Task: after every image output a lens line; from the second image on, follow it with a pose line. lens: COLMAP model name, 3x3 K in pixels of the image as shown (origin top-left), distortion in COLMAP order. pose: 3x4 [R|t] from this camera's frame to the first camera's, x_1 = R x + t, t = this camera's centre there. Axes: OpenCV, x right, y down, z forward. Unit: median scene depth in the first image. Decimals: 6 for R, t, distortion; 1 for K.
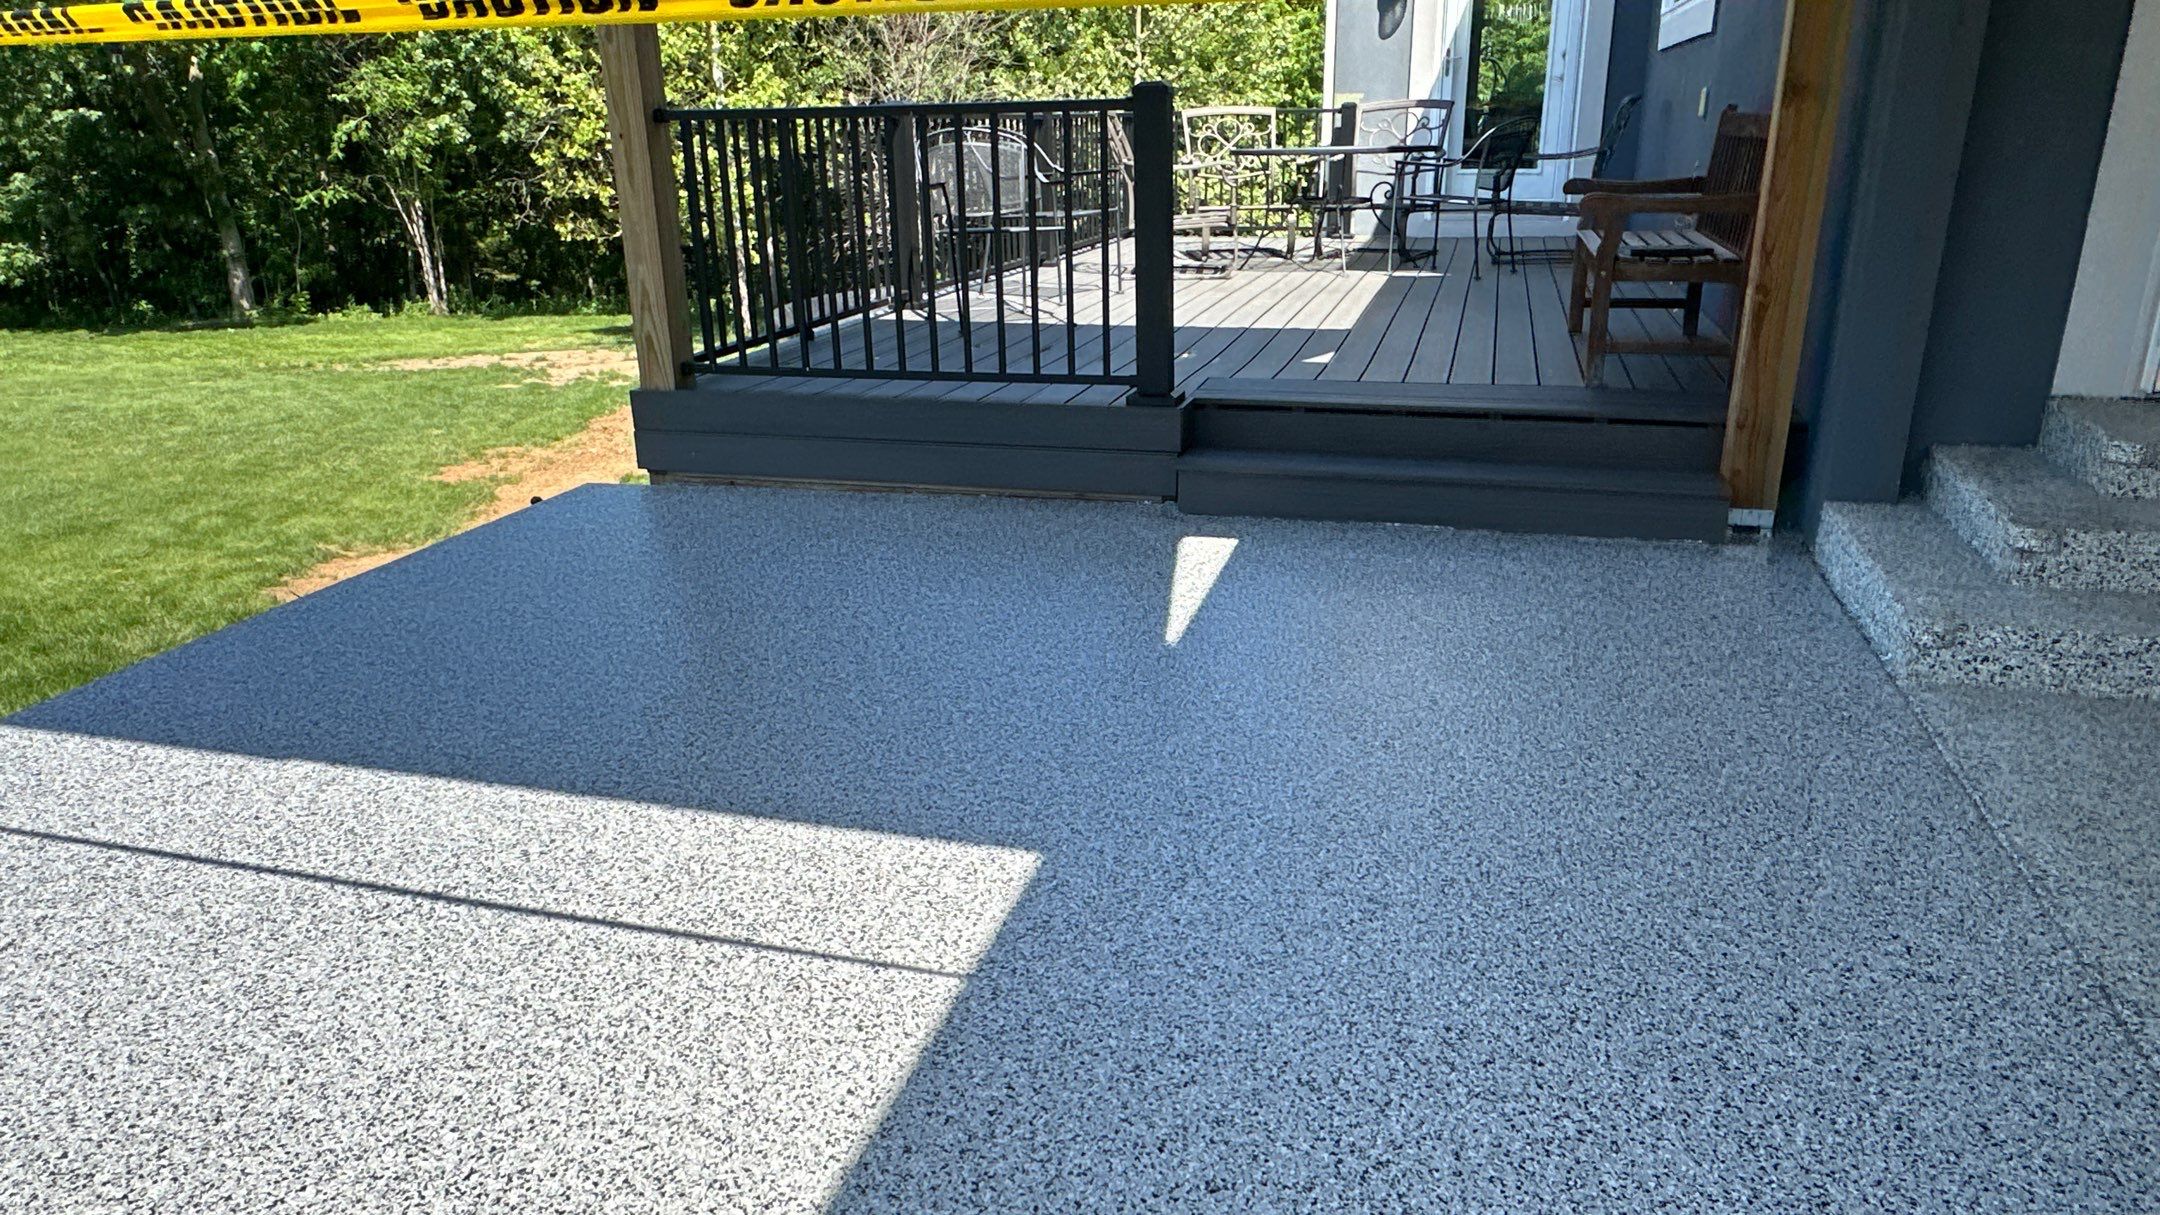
lens RADIAL K [[1379.1, 0, 1087.9], [0, 1379.1, 614.9], [0, 0, 1]] dist [-0.009310, 0.002978]
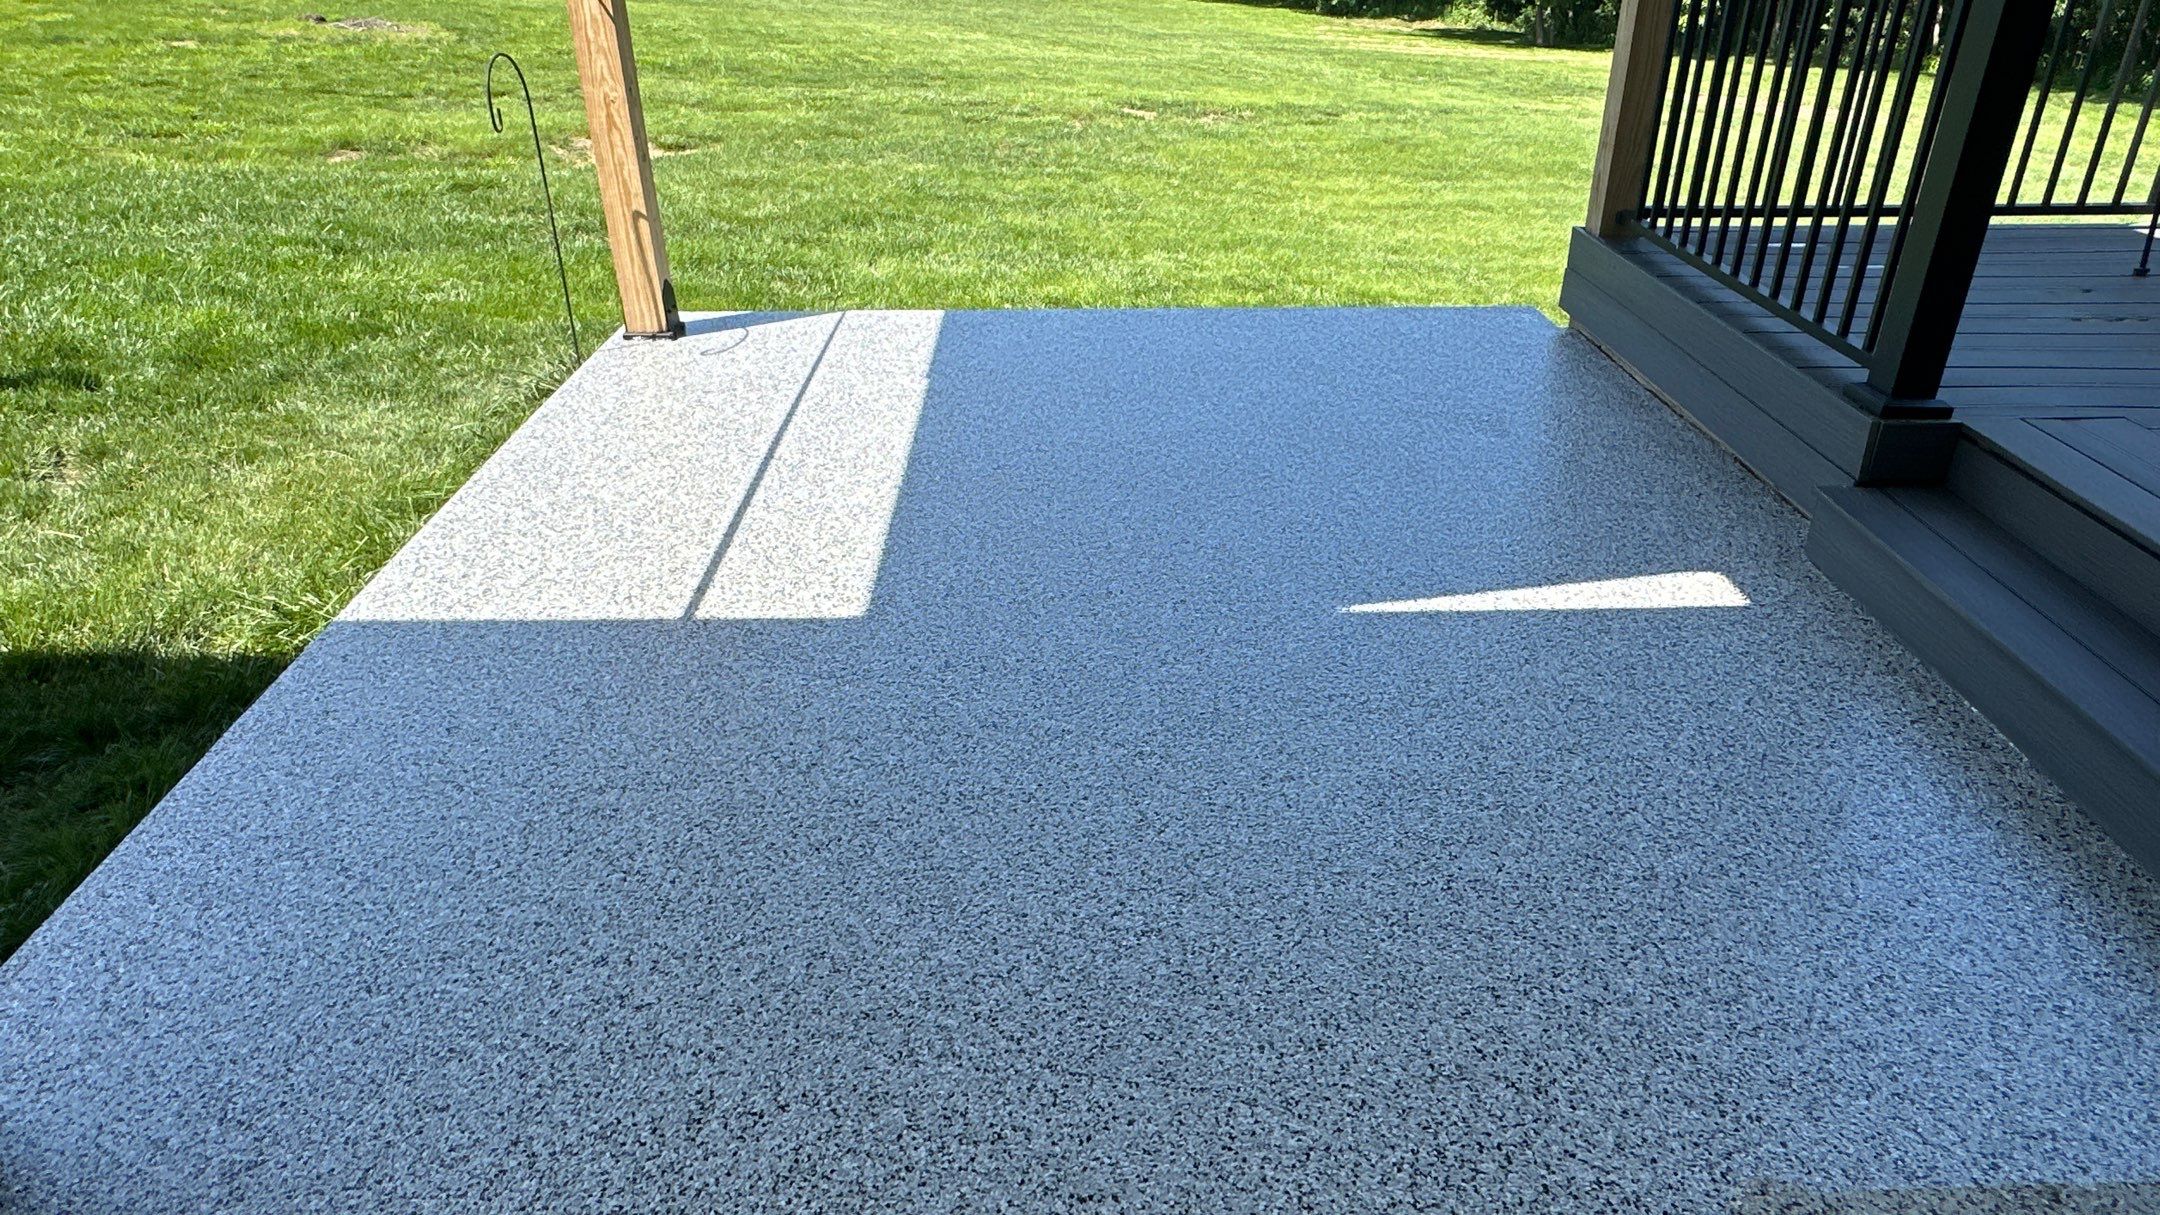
lens RADIAL K [[1379.1, 0, 1086.5], [0, 1379.1, 604.1], [0, 0, 1]] dist [-0.009310, 0.002978]
pose [[0.282685, 0.458467, -0.842554, 0.864449], [-0.322468, 0.872679, 0.366668, -0.290001], [0.903385, 0.168045, 0.394534, 0.558880]]
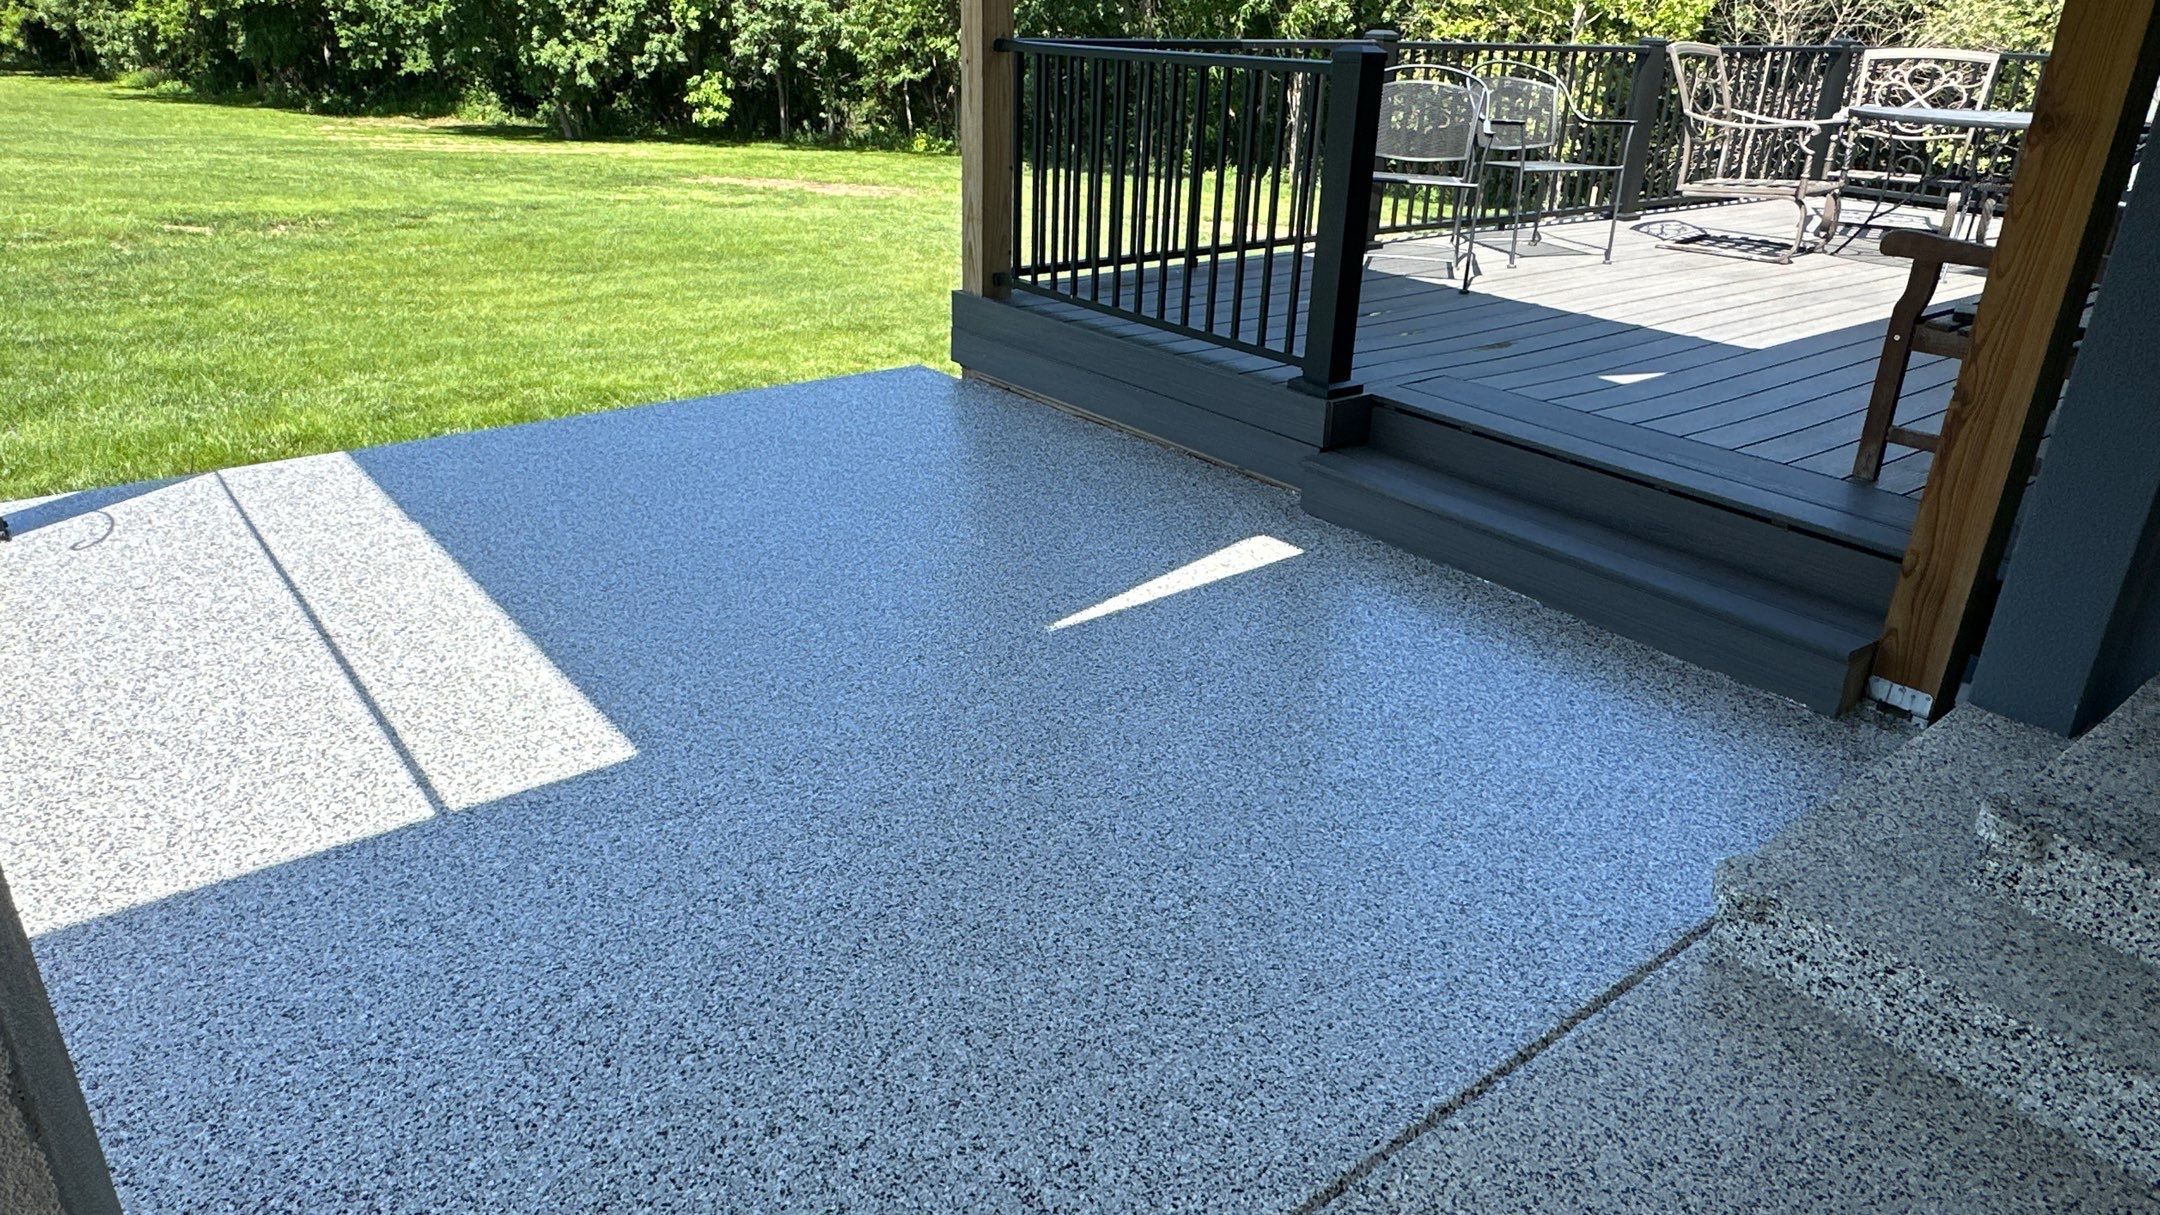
lens RADIAL K [[1379.1, 0, 1084.7], [0, 1379.1, 609.2], [0, 0, 1]] dist [-0.009310, 0.002978]
pose [[0.809086, 0.274957, -0.519402, 0.677552], [-0.237059, 0.961403, 0.139667, -0.157186], [0.537757, 0.010126, 0.843039, 0.182750]]
